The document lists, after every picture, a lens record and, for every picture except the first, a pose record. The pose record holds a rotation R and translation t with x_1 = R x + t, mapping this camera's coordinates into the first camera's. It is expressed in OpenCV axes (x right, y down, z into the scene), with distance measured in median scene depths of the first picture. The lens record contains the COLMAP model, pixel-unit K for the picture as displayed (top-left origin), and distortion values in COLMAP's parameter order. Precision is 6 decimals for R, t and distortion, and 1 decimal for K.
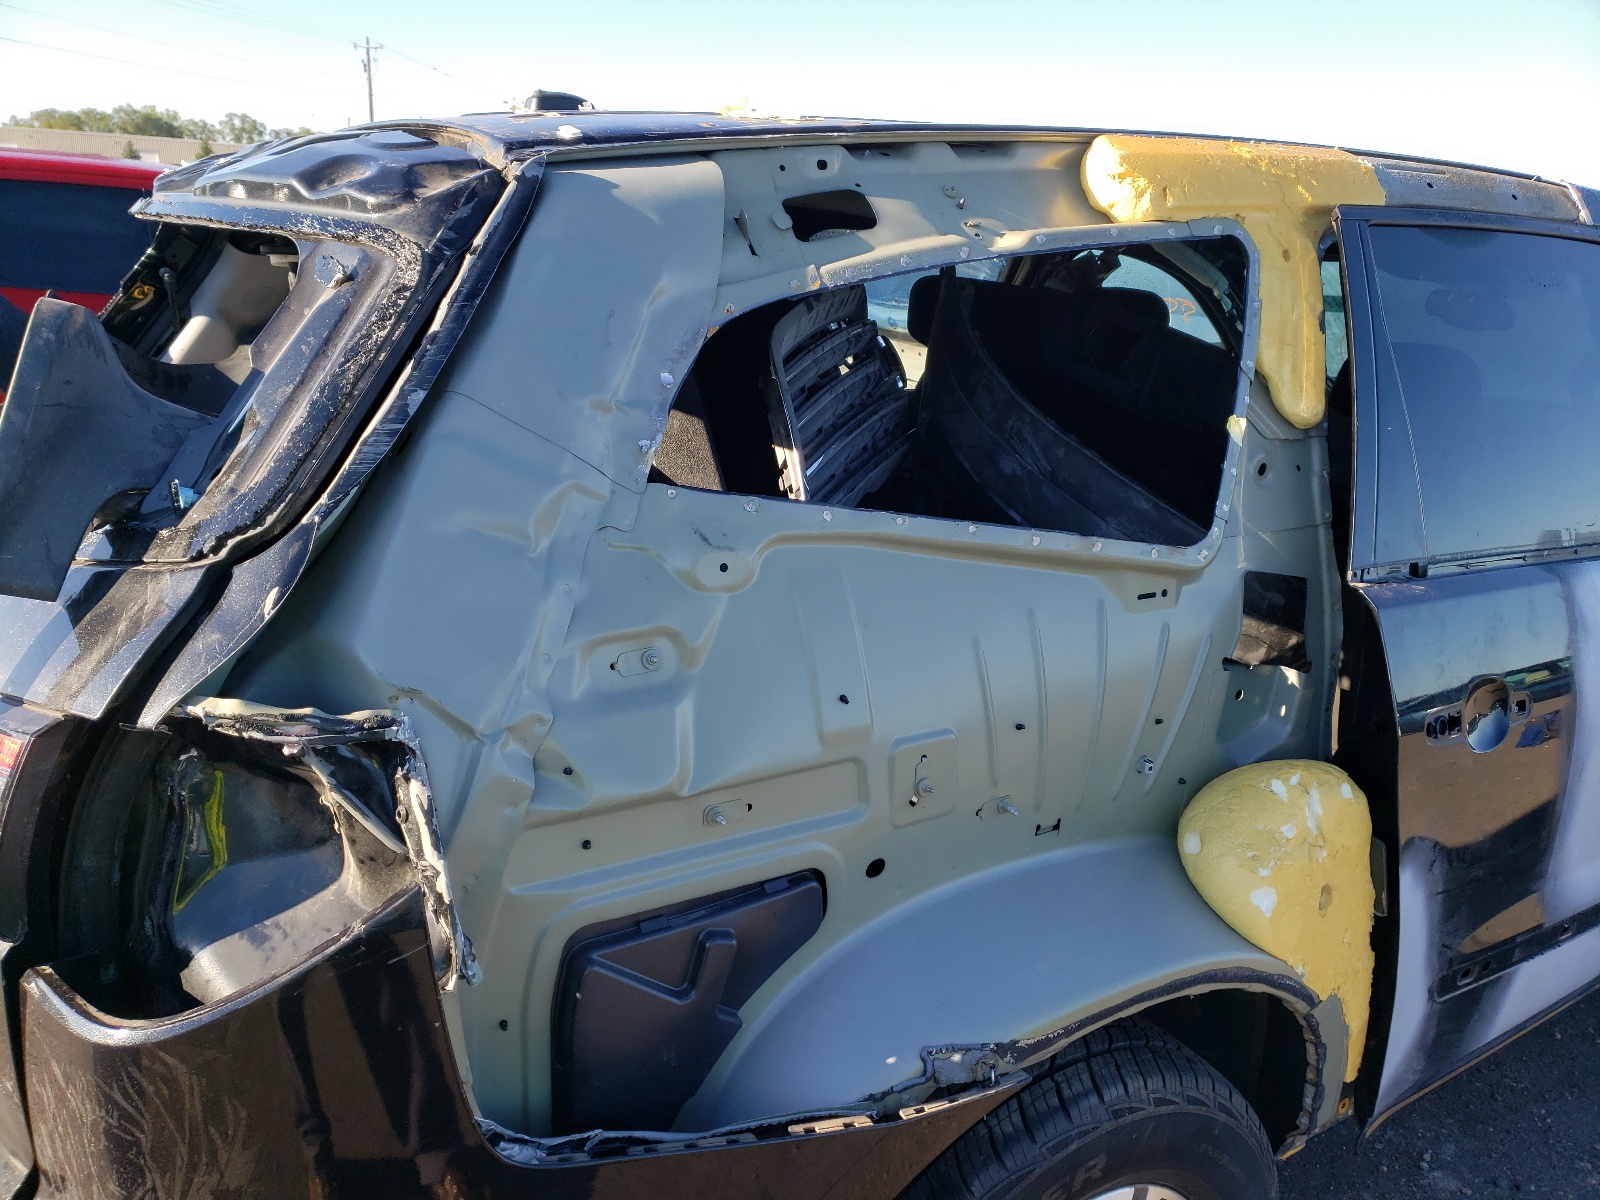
lens RADIAL K [[1224.4, 0, 800.5], [0, 1224.4, 645.3], [0, 0, 1]] dist [0.043419, 0.001306]
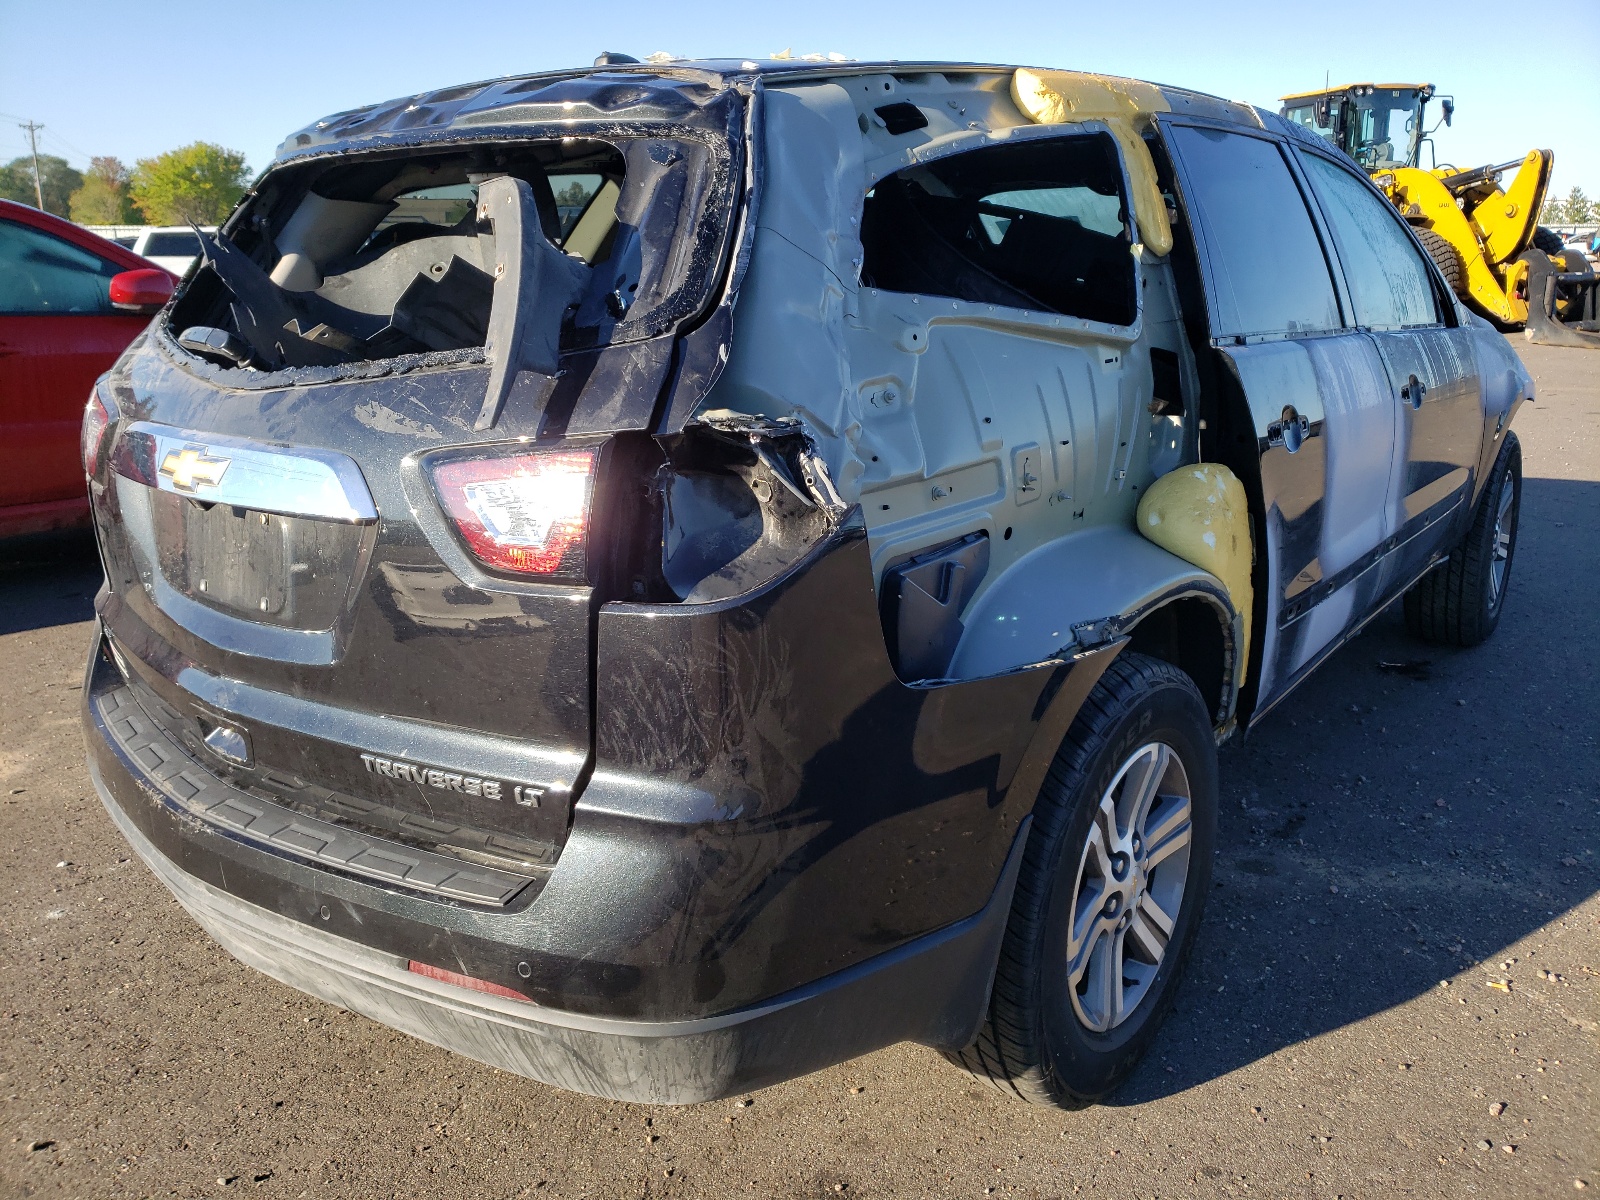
lens RADIAL K [[1210.0, 0, 800.0], [0, 1210.0, 600.0], [0, 0, 1]] dist [0.163444, -0.304049]
pose [[0.950356, -0.145946, 0.274815, -0.579807], [0.154799, 0.987888, -0.010684, 0.223345], [-0.269927, 0.052695, 0.961438, -0.374267]]
